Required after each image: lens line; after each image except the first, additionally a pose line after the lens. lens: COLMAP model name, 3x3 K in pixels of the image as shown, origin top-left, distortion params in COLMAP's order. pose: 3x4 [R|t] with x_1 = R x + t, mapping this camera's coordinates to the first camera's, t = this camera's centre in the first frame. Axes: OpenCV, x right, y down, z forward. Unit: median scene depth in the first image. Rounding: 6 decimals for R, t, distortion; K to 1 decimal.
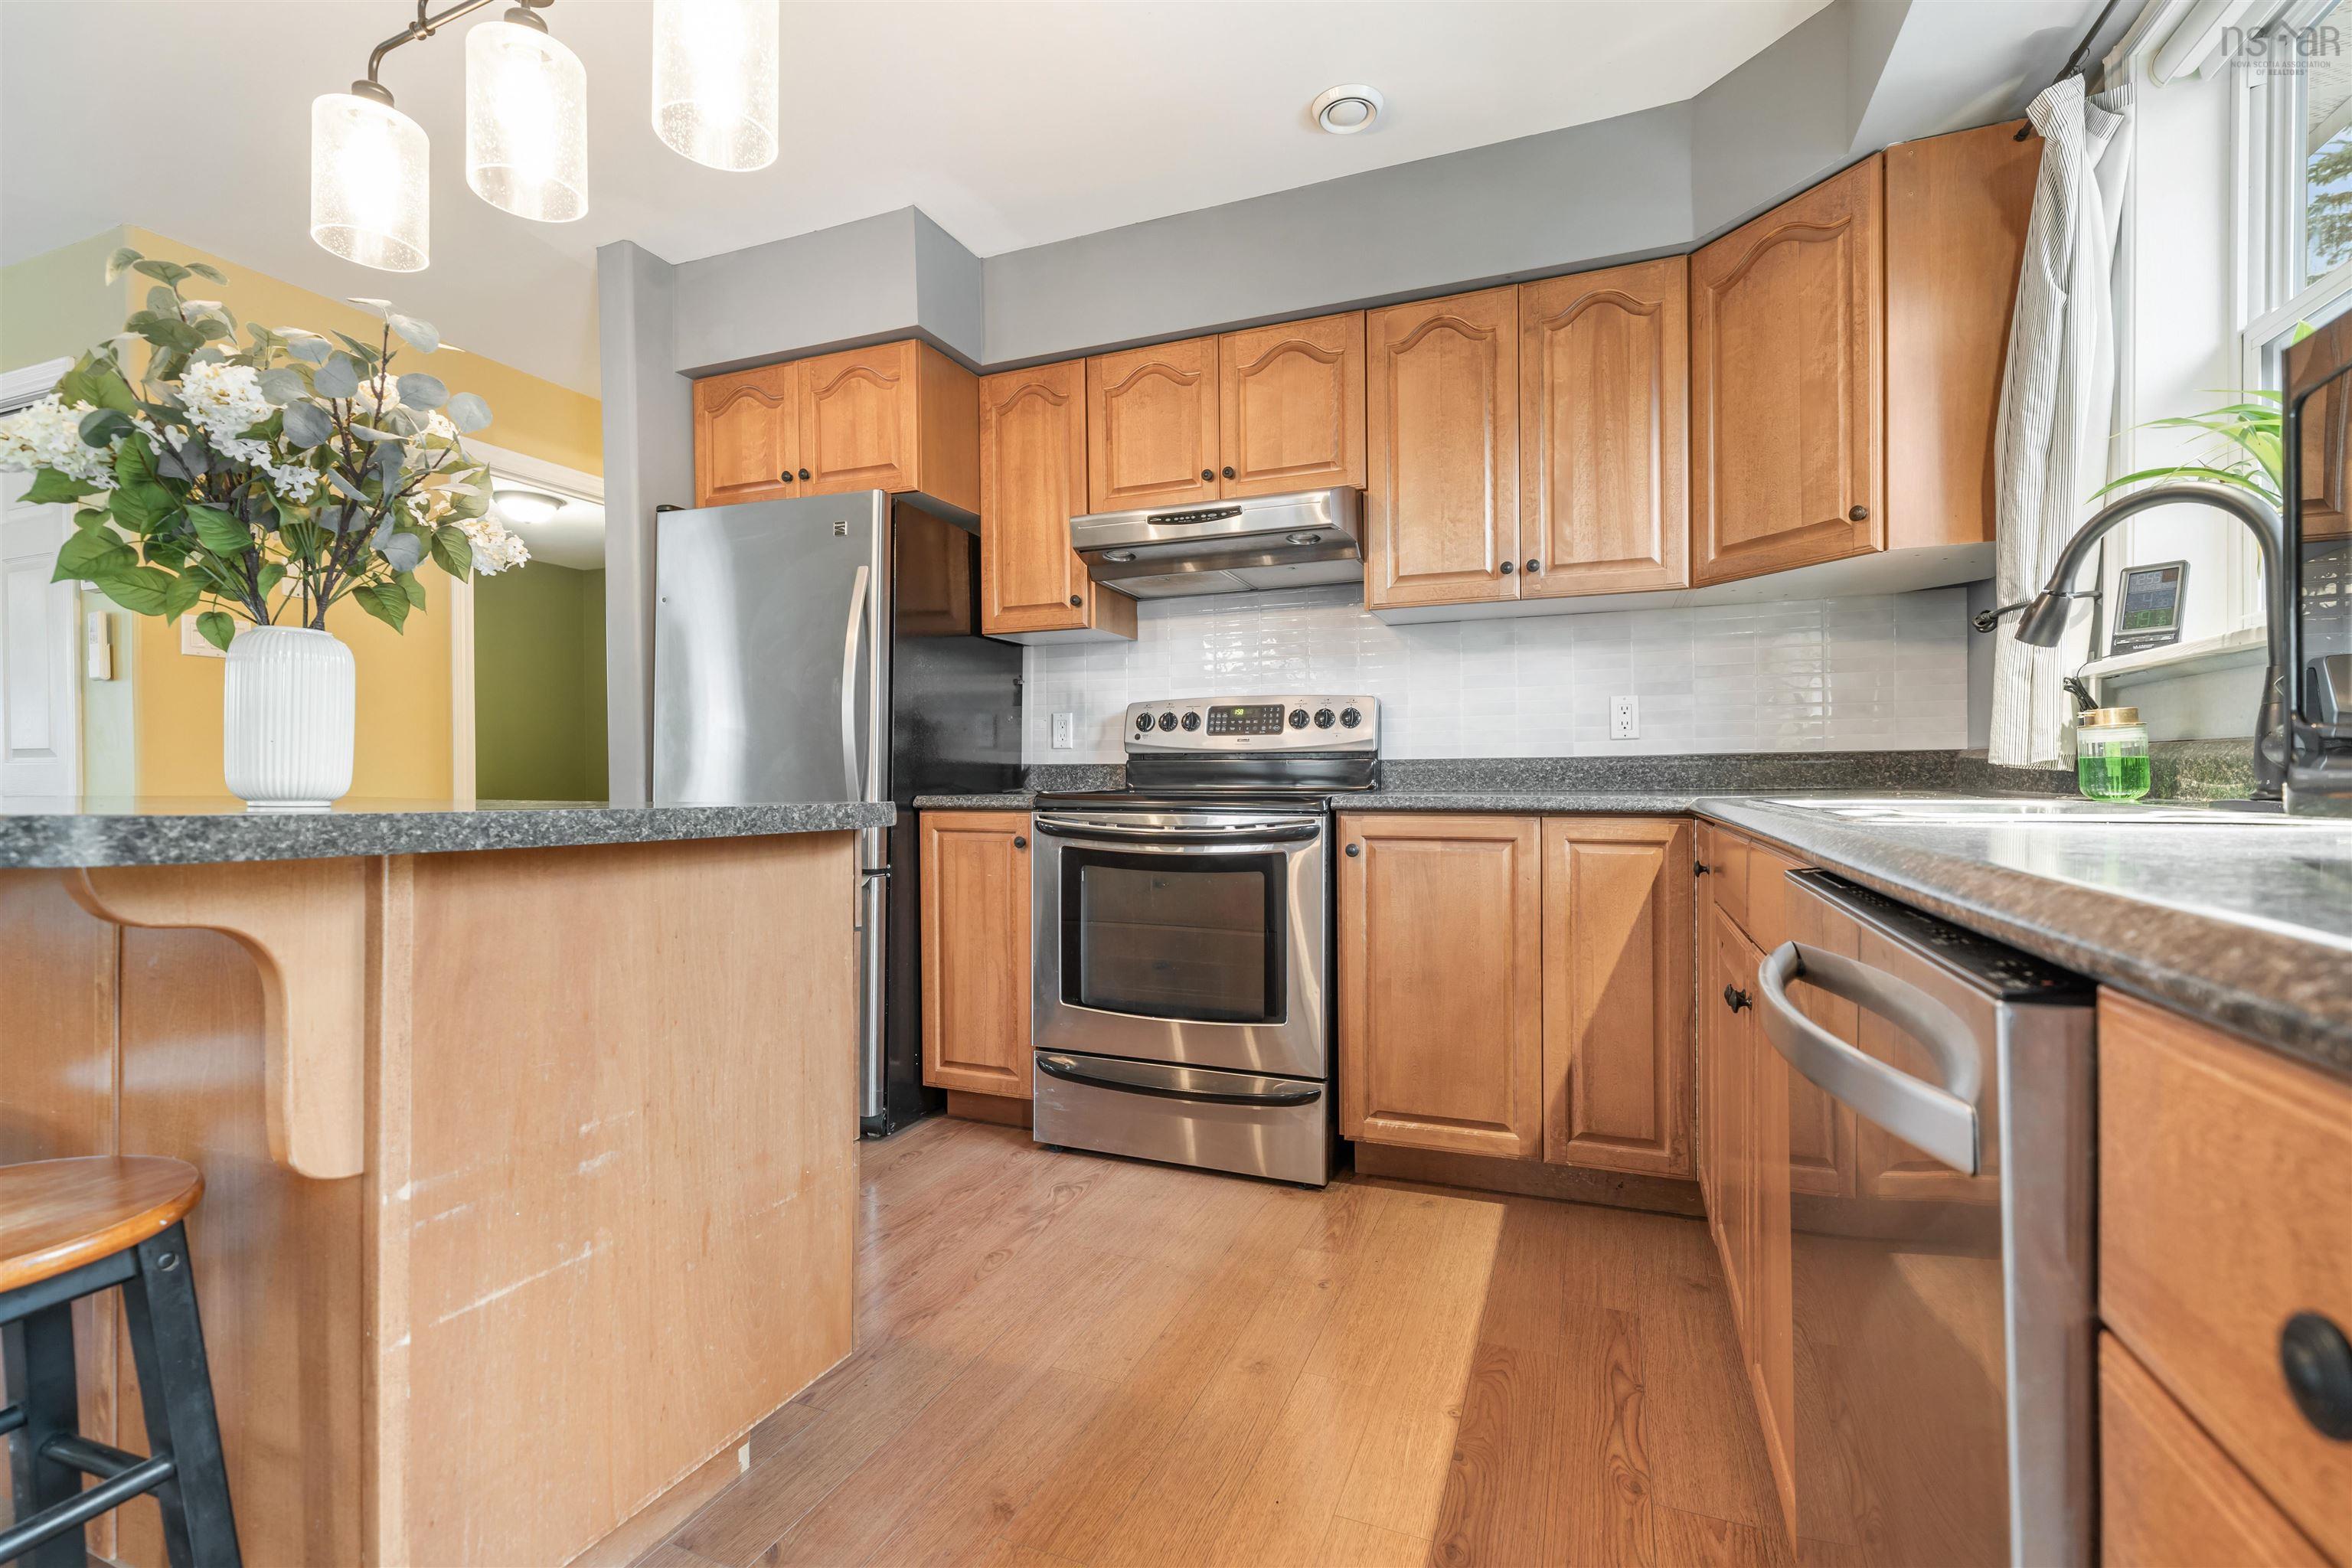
lens RADIAL K [[1029.9, 0, 1176.0], [0, 1029.9, 784.0], [0, 0, 1]] dist [0.000582, -0.000566]
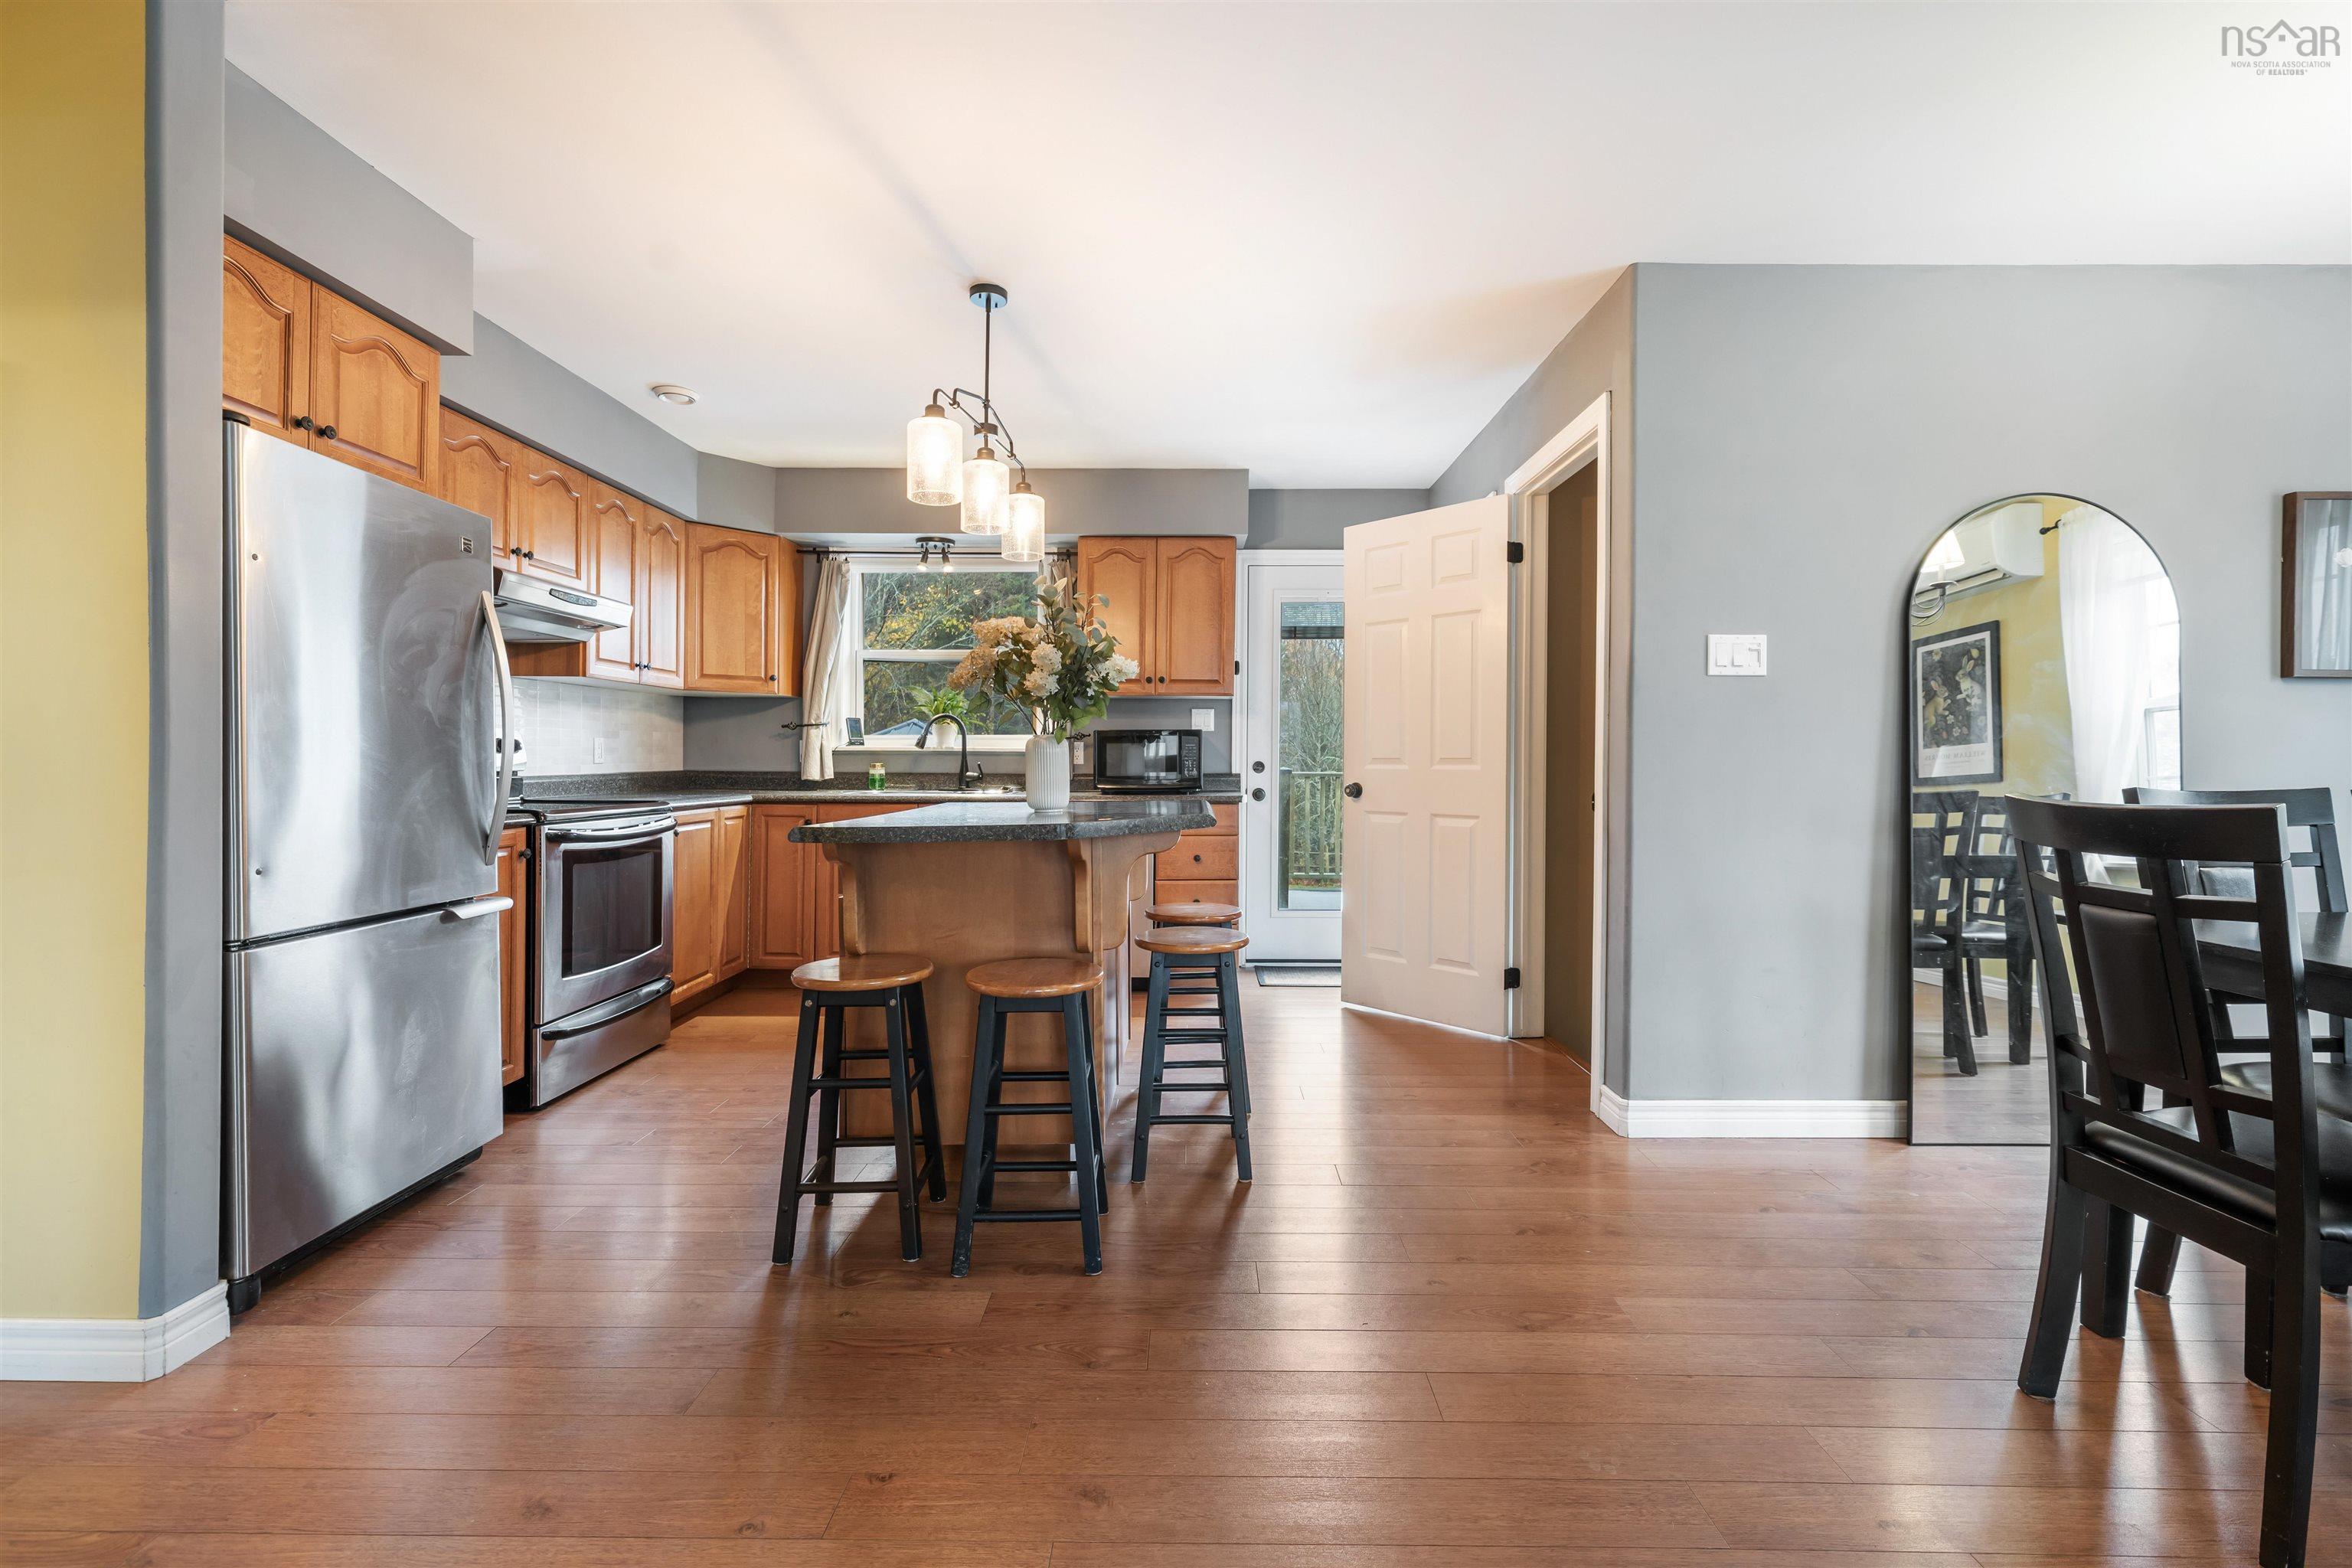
lens RADIAL K [[995.6, 0, 1175.7], [0, 995.6, 766.0], [0, 0, 1]] dist [0.001475, -0.000076]
pose [[-0.356781, -0.001020, 0.934188, -1.302935], [0.000542, 0.999999, 0.001299, -0.039097], [-0.934188, 0.000970, -0.356780, 0.648298]]
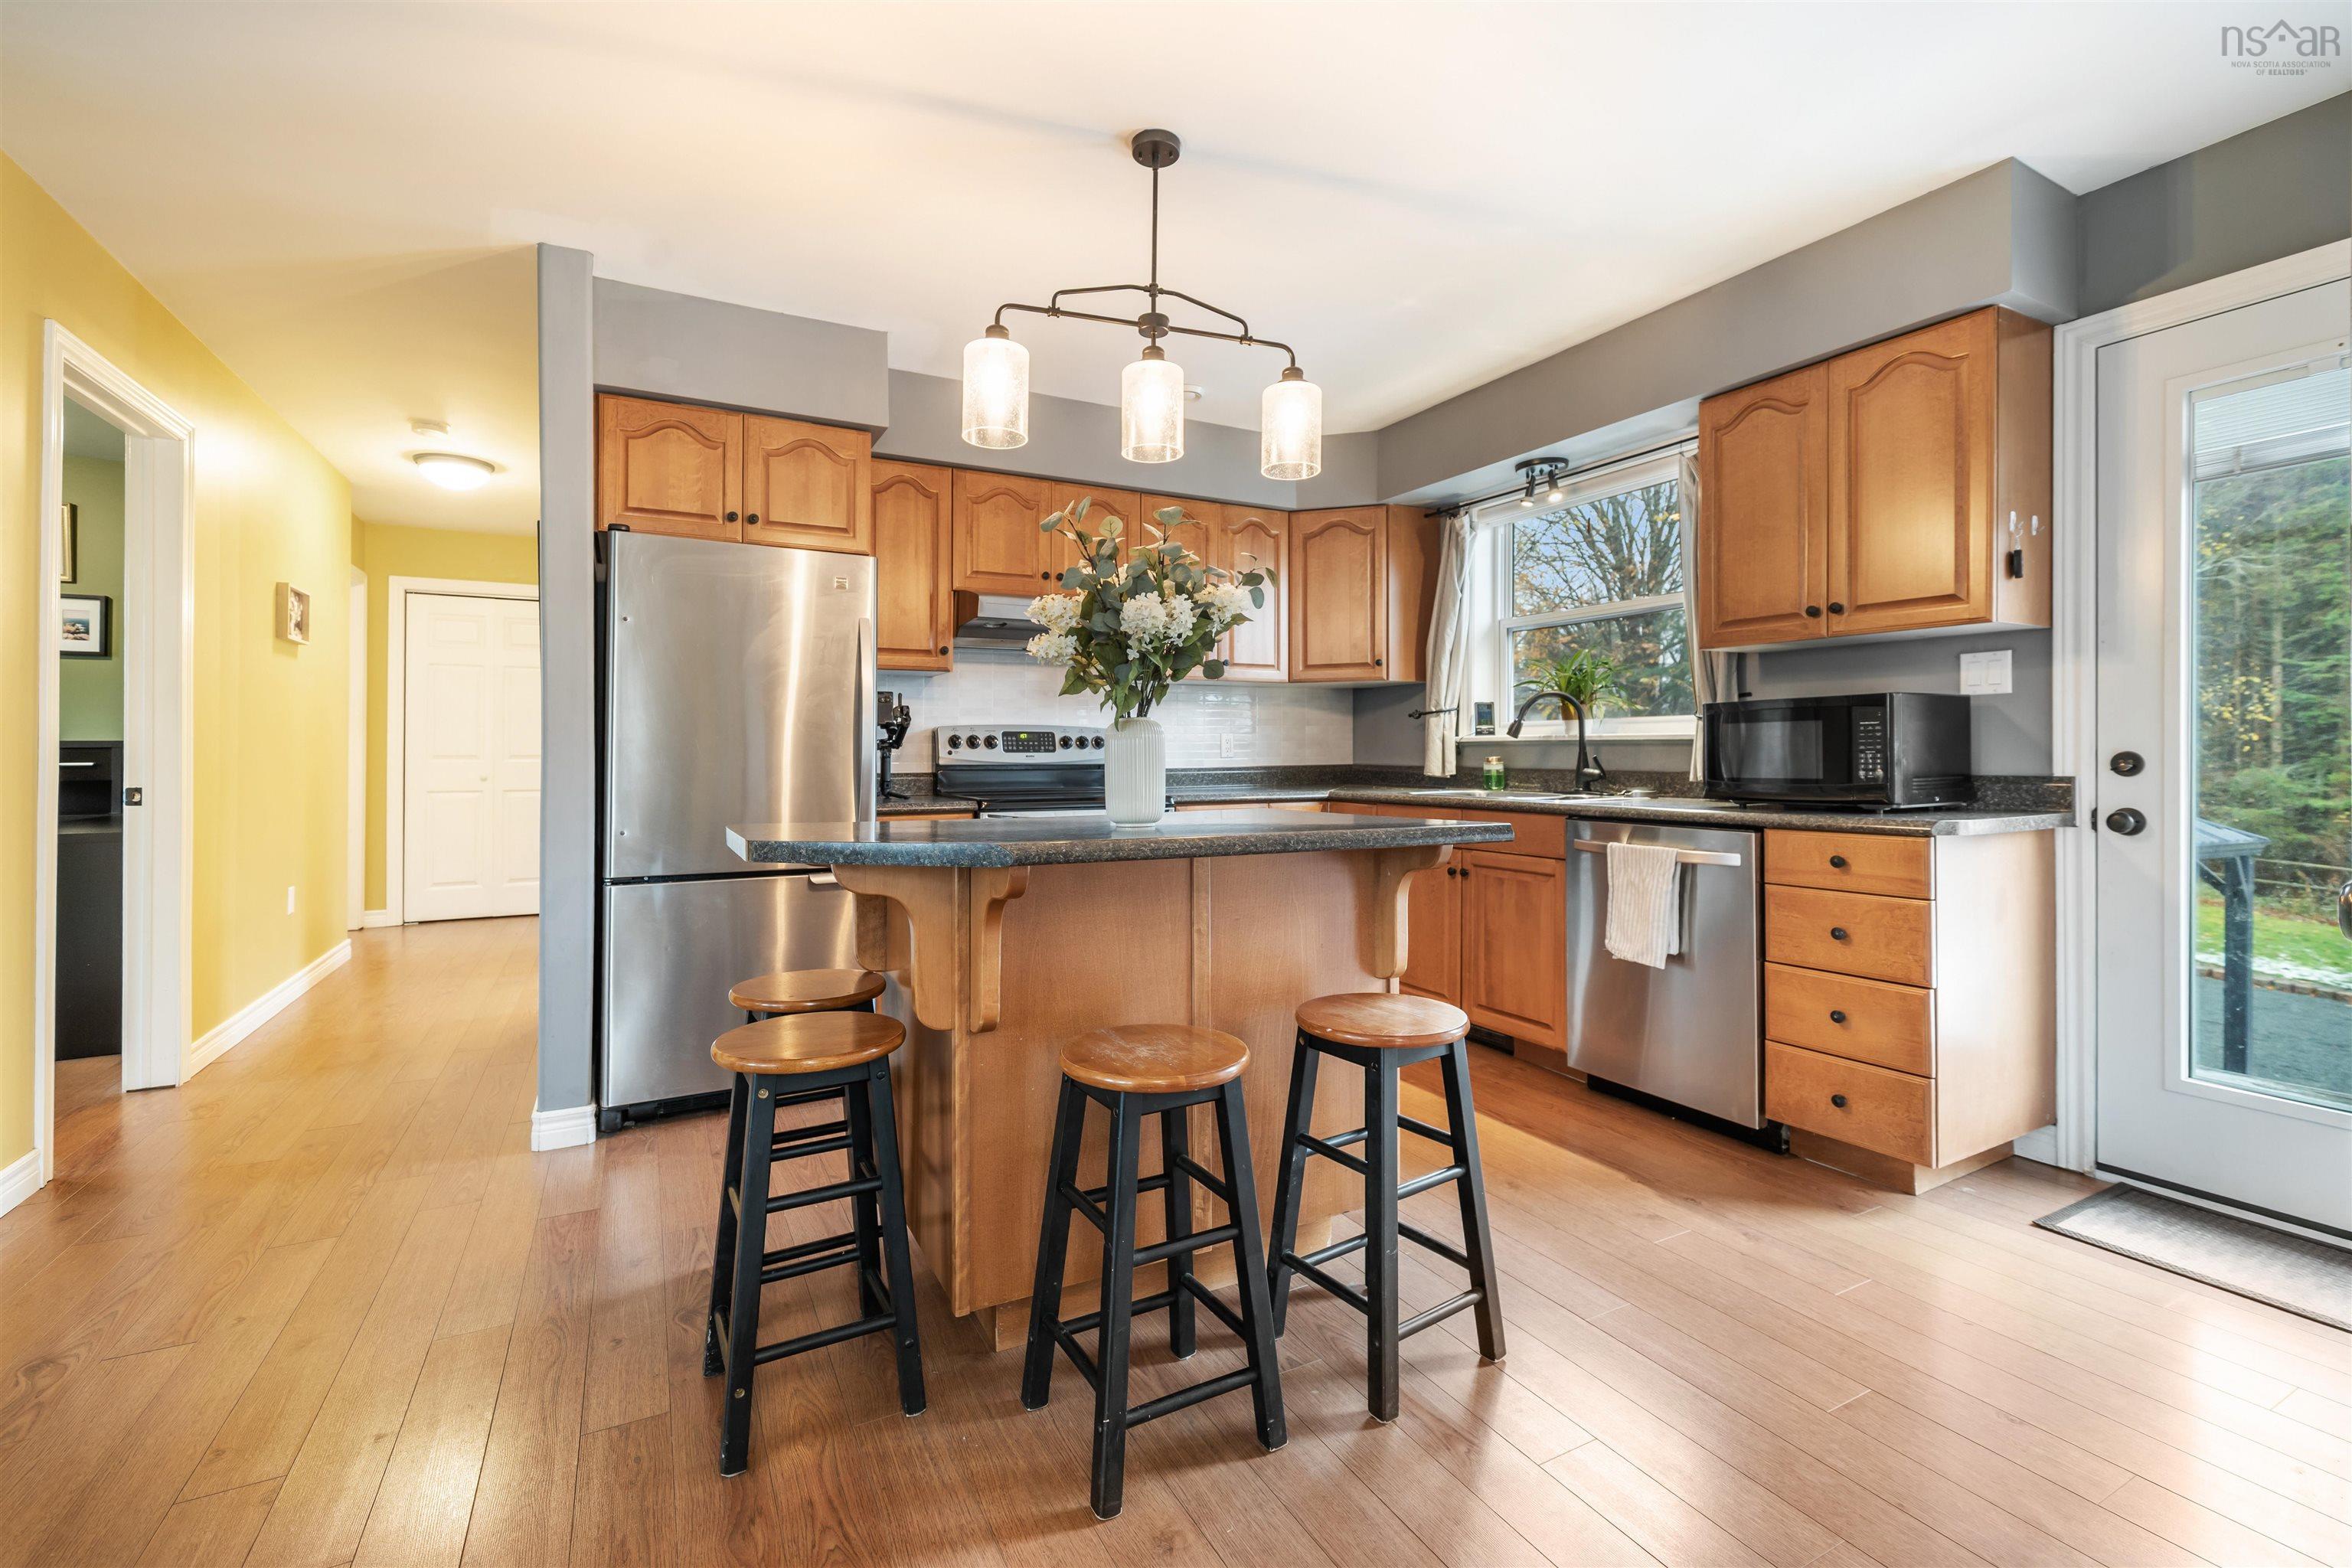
lens RADIAL K [[1005.5, 0, 1169.9], [0, 1005.5, 744.4], [0, 0, 1]] dist [-0.000148, -0.000134]
pose [[0.648497, 0.009291, 0.761161, -0.876390], [0.001278, 0.999911, -0.013294, -0.041131], [-0.761216, 0.009594, 0.648427, -0.044808]]
